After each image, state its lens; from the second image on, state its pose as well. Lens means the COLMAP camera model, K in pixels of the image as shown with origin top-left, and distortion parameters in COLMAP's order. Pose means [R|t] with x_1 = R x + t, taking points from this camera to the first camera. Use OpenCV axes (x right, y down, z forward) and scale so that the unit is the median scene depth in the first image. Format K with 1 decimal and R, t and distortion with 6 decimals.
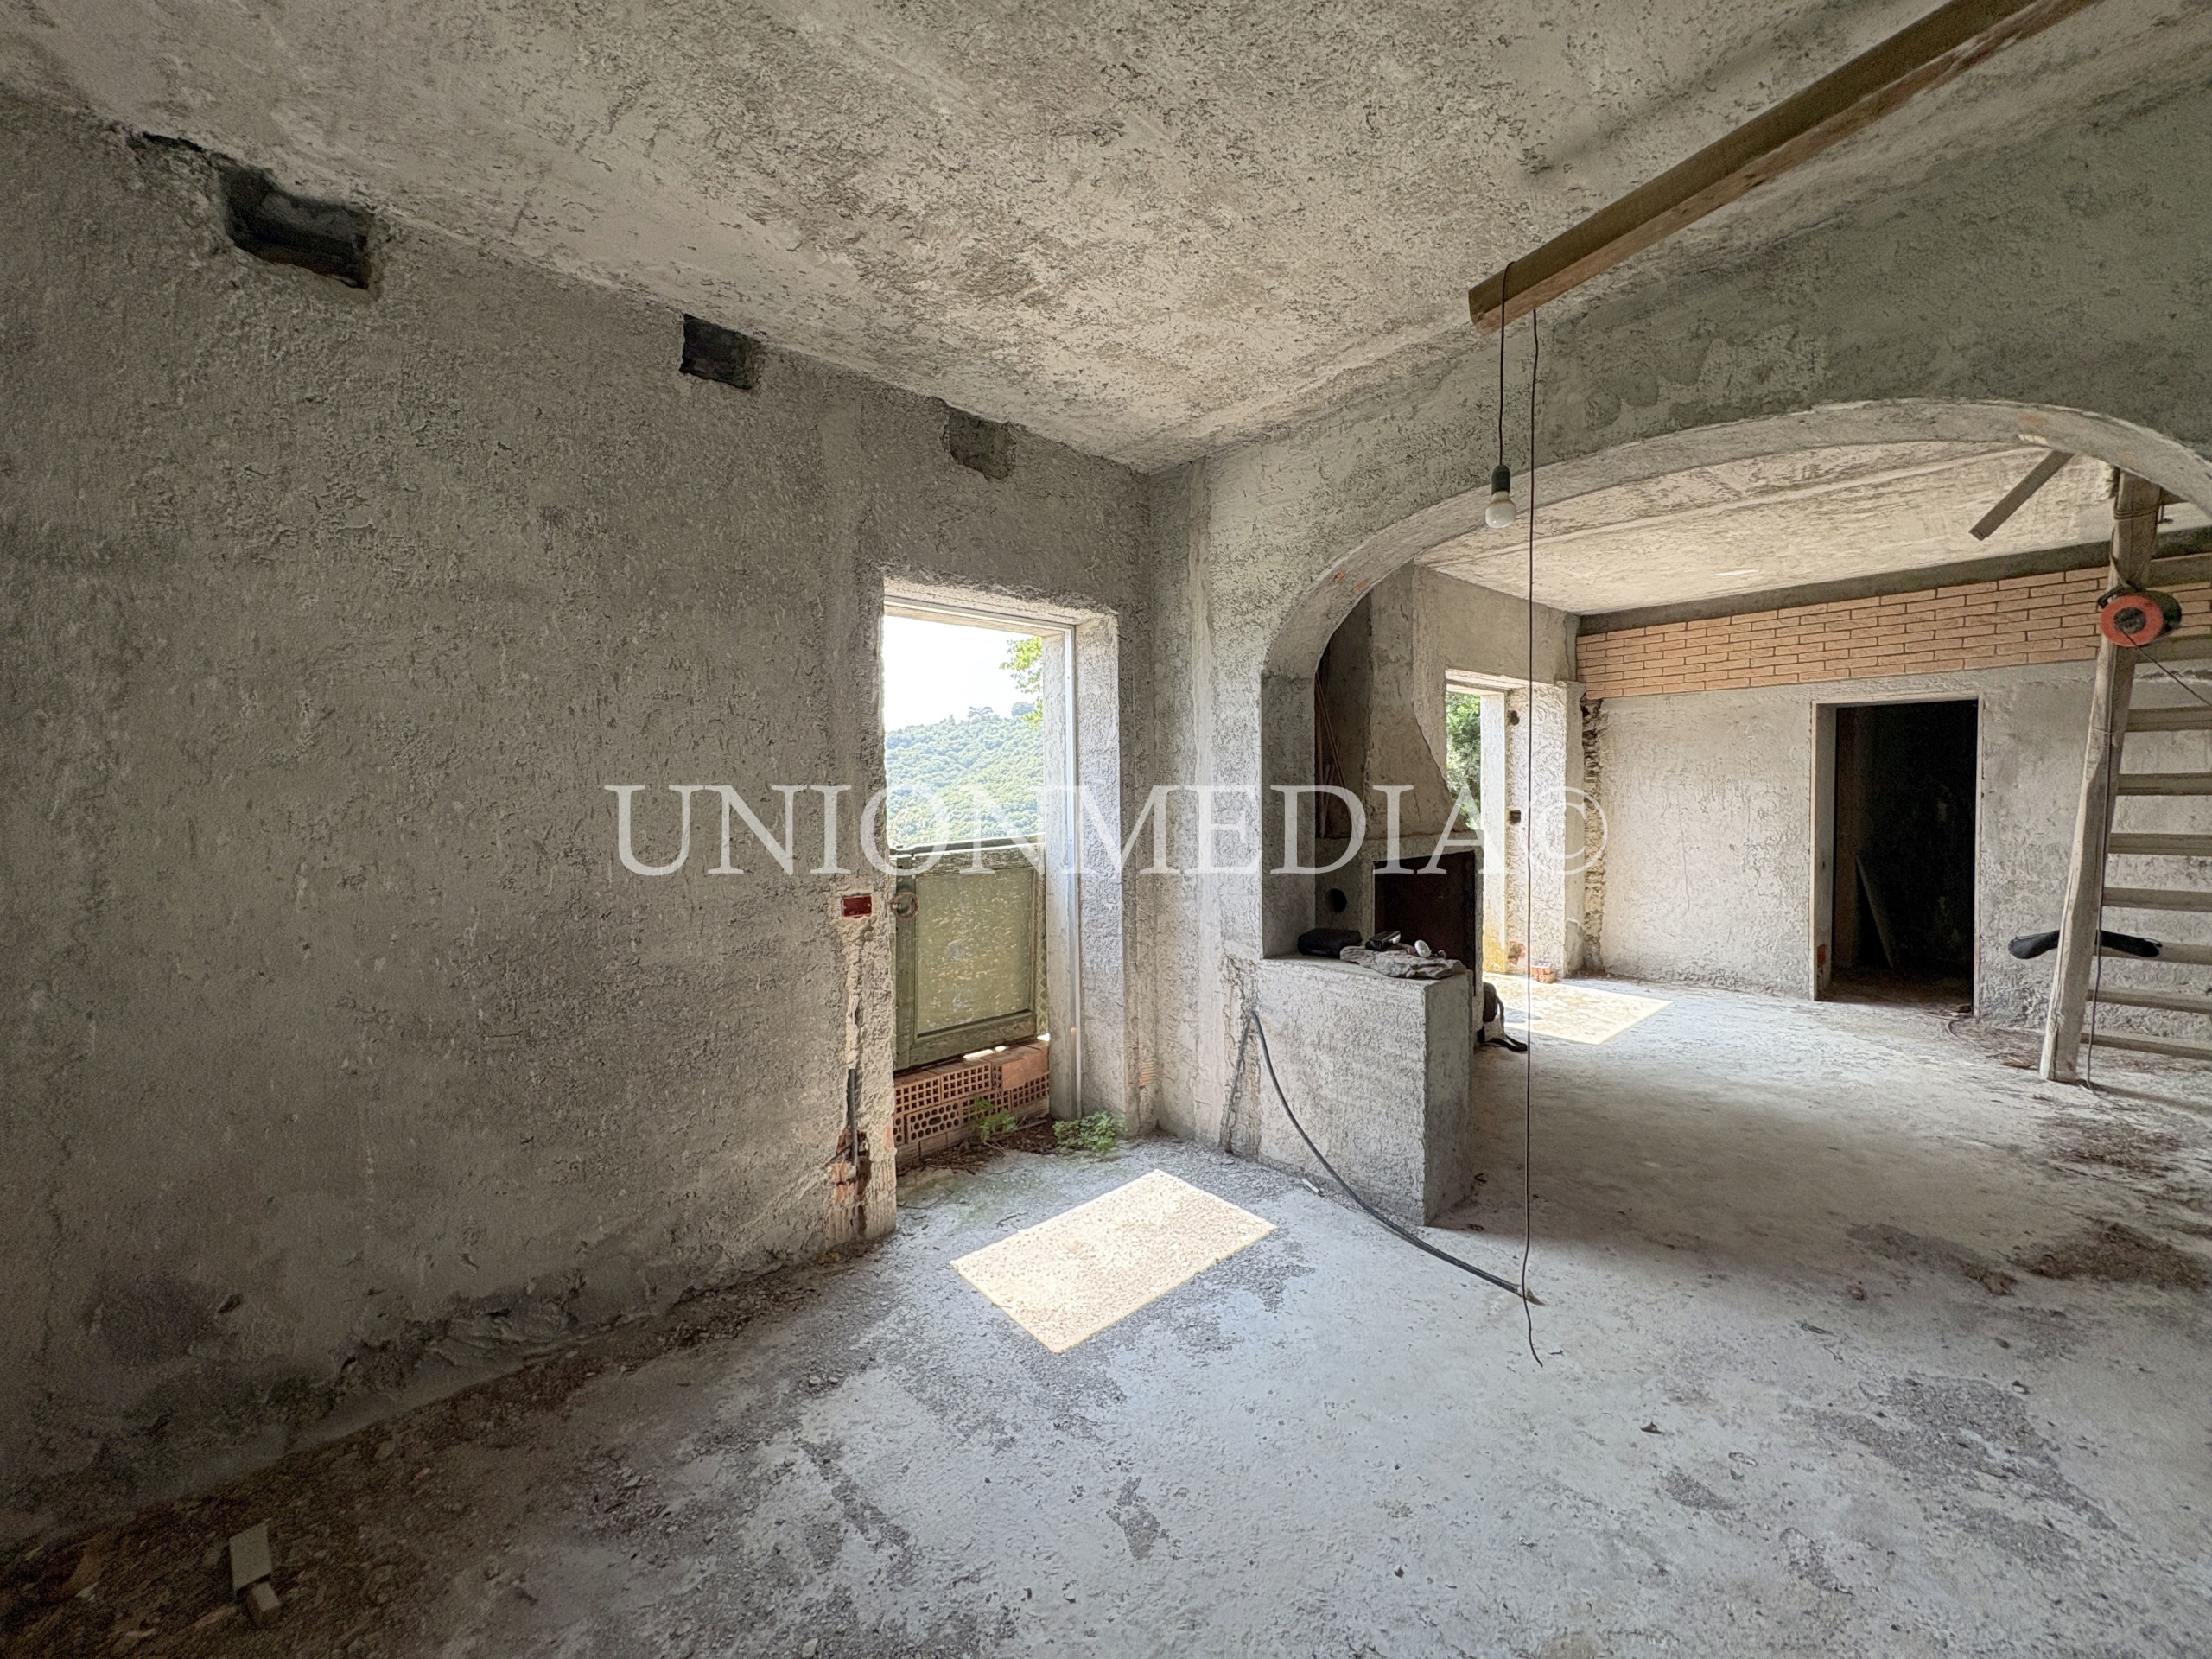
lens RADIAL K [[879.0, 0, 1108.2], [0, 879.0, 825.5], [0, 0, 1]] dist [-0.000194, 0.000046]
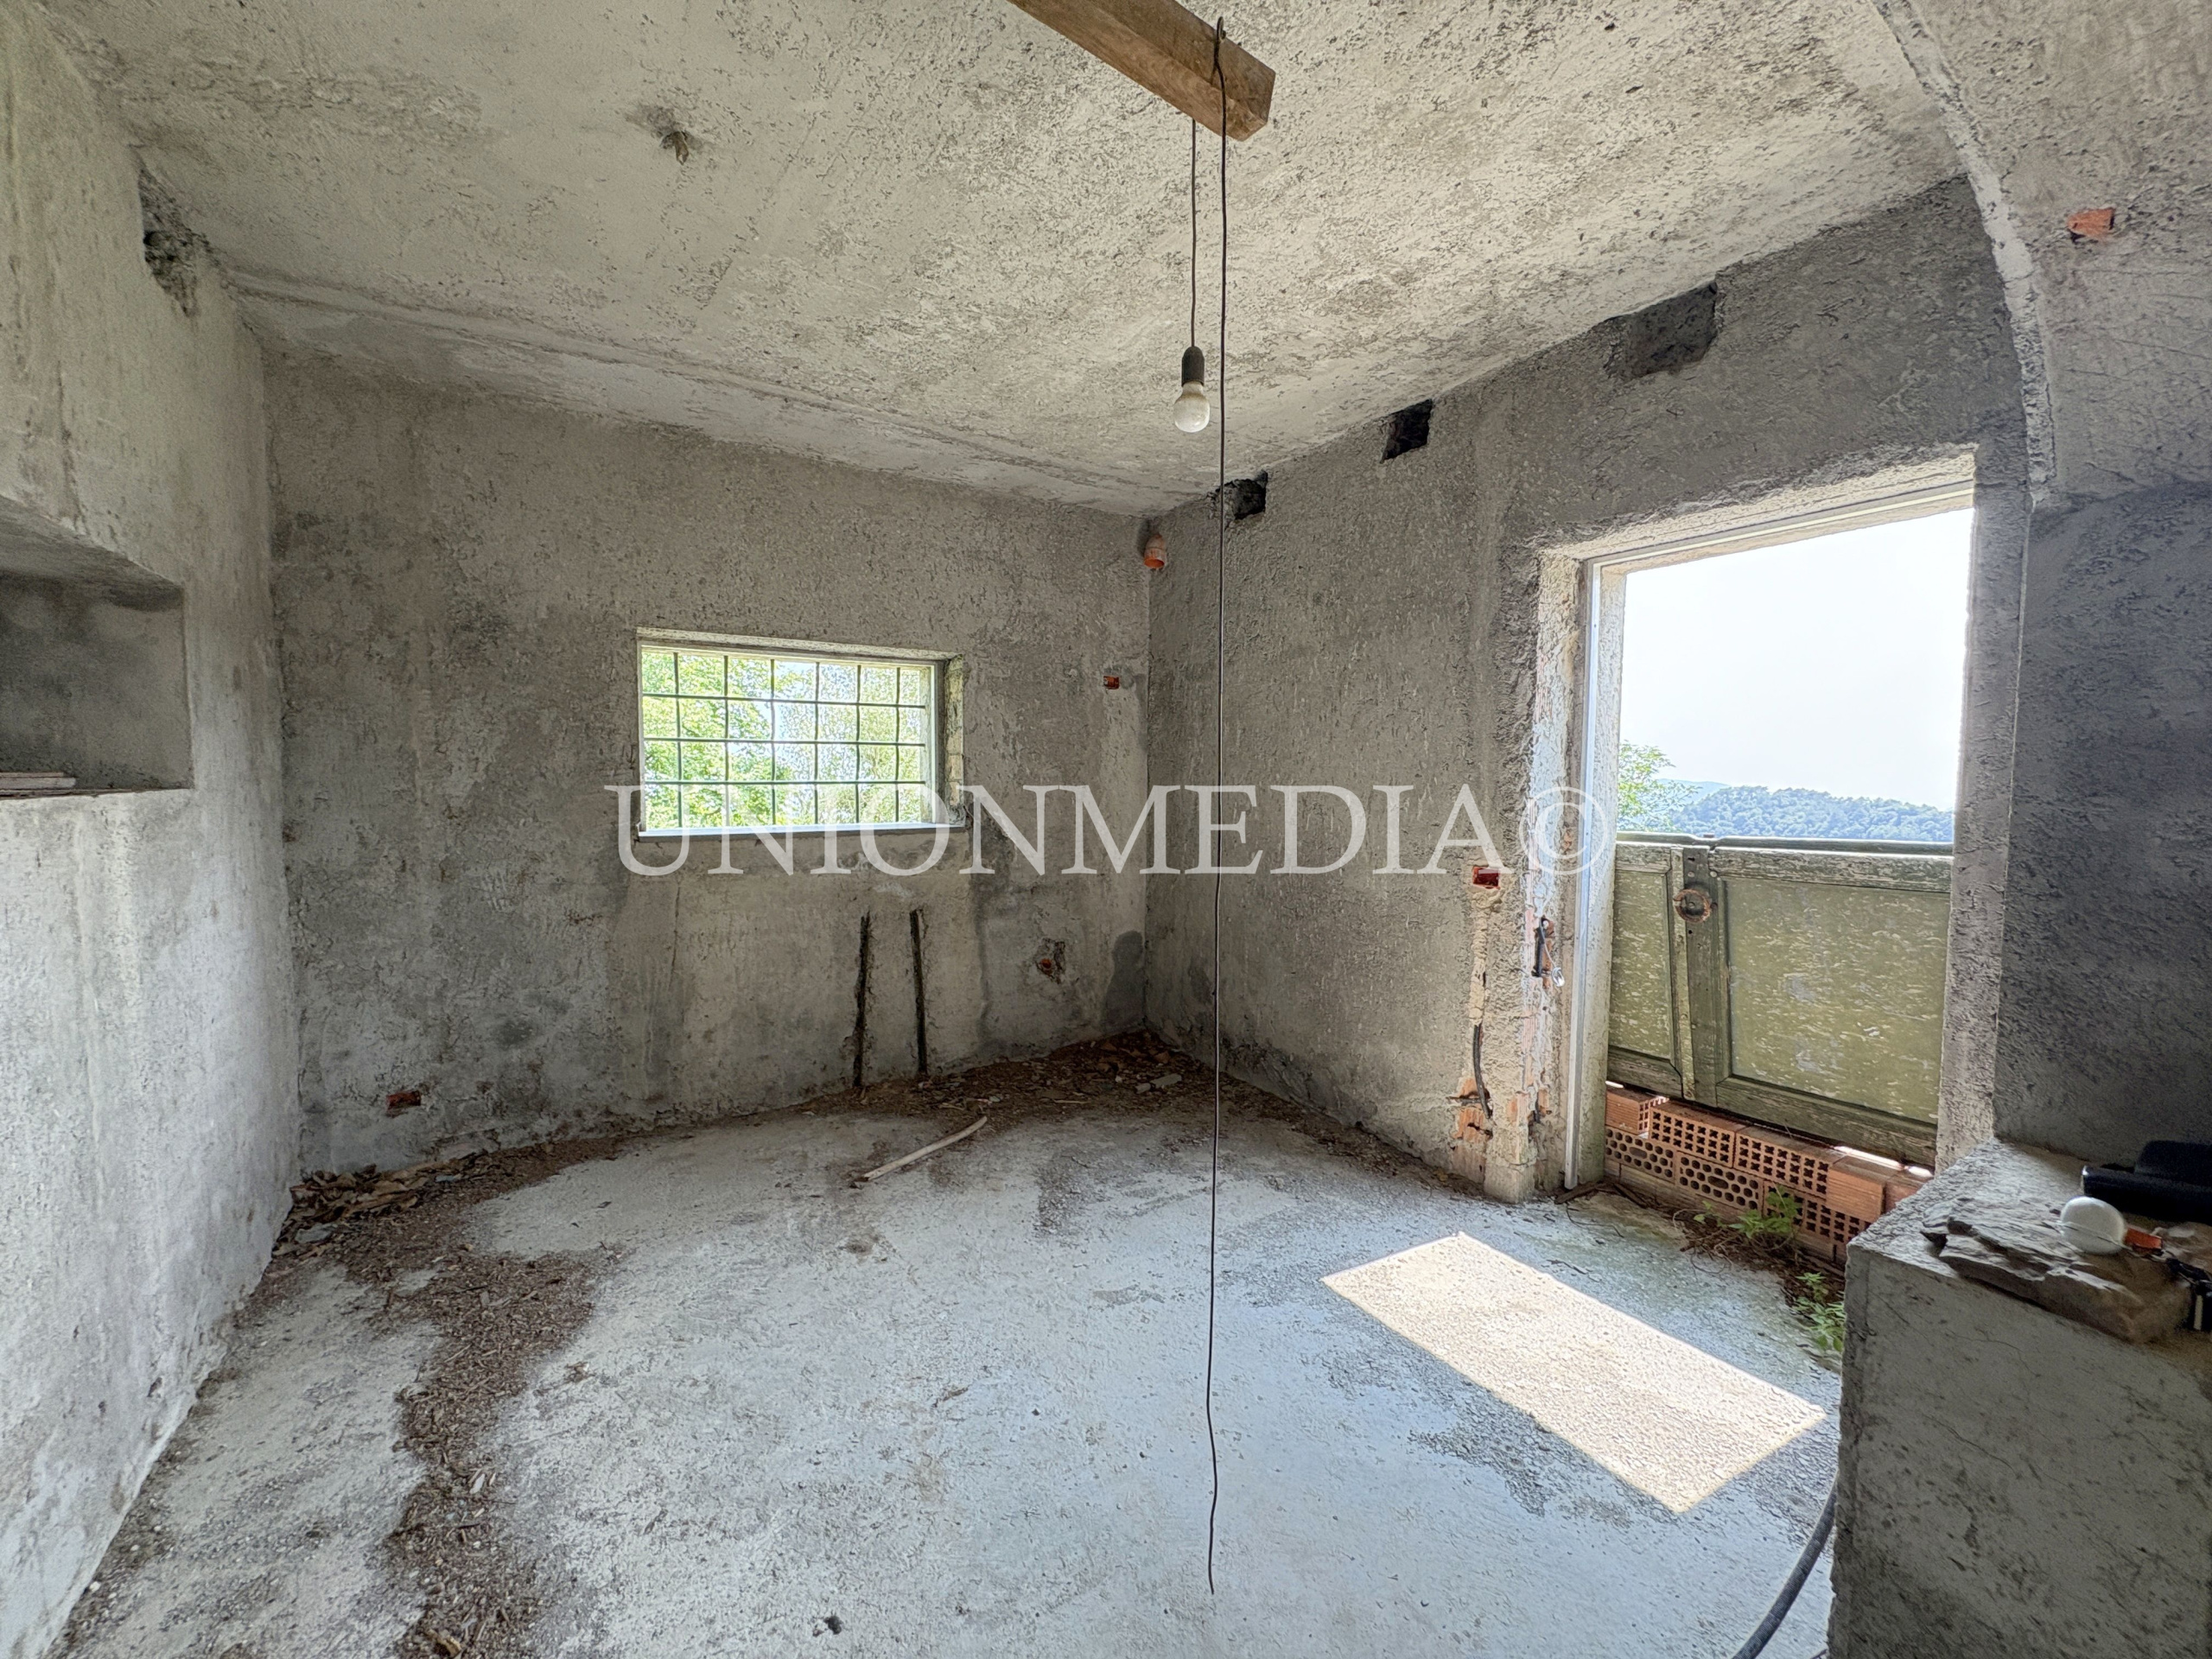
lens RADIAL K [[879.0, 0, 1108.2], [0, 879.0, 825.5], [0, 0, 1]] dist [-0.000194, 0.000046]
pose [[-0.178602, 0.068278, -0.981549, 0.608354], [-0.036713, 0.996432, 0.075994, -0.025188], [0.983236, 0.049609, -0.175458, 0.531261]]
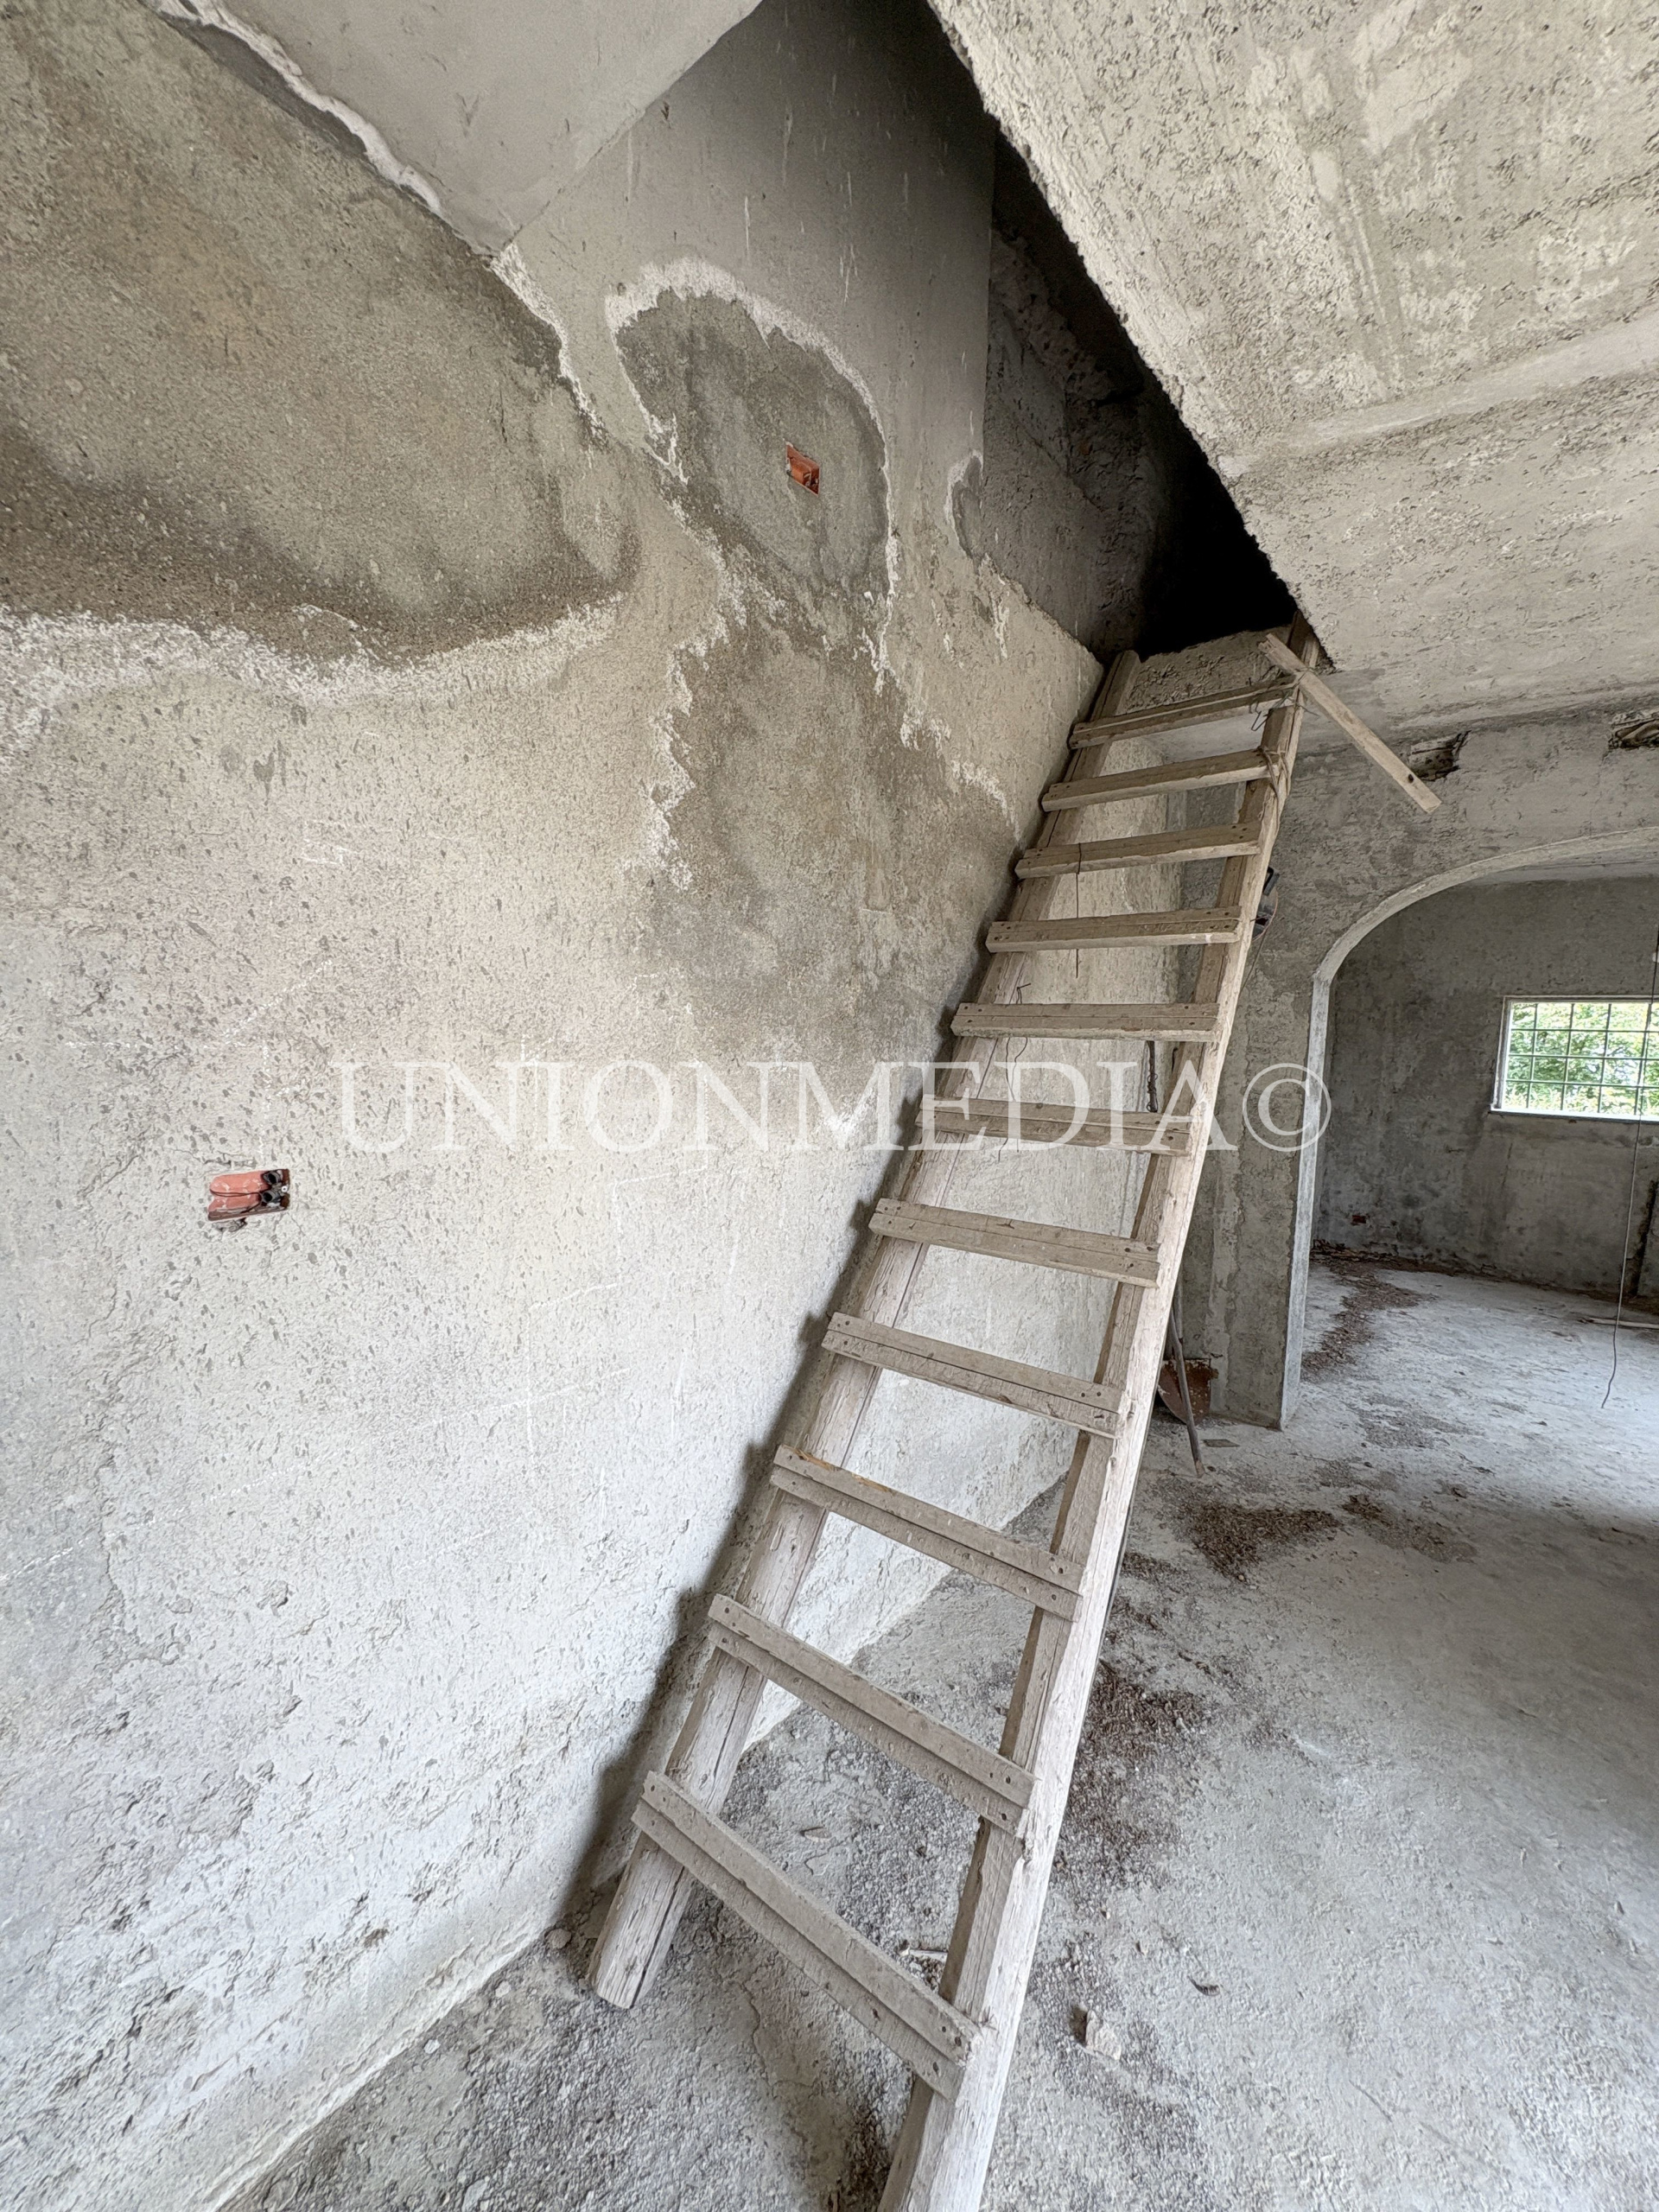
lens RADIAL K [[879.0, 0, 829.5], [0, 879.0, 1106.0], [0, 0, 1]] dist [-0.000194, 0.000046]
pose [[-0.990381, -0.004132, -0.138304, 1.238353], [-0.021393, 0.992108, 0.123549, -0.110220], [0.136702, 0.125320, -0.982653, 1.316348]]
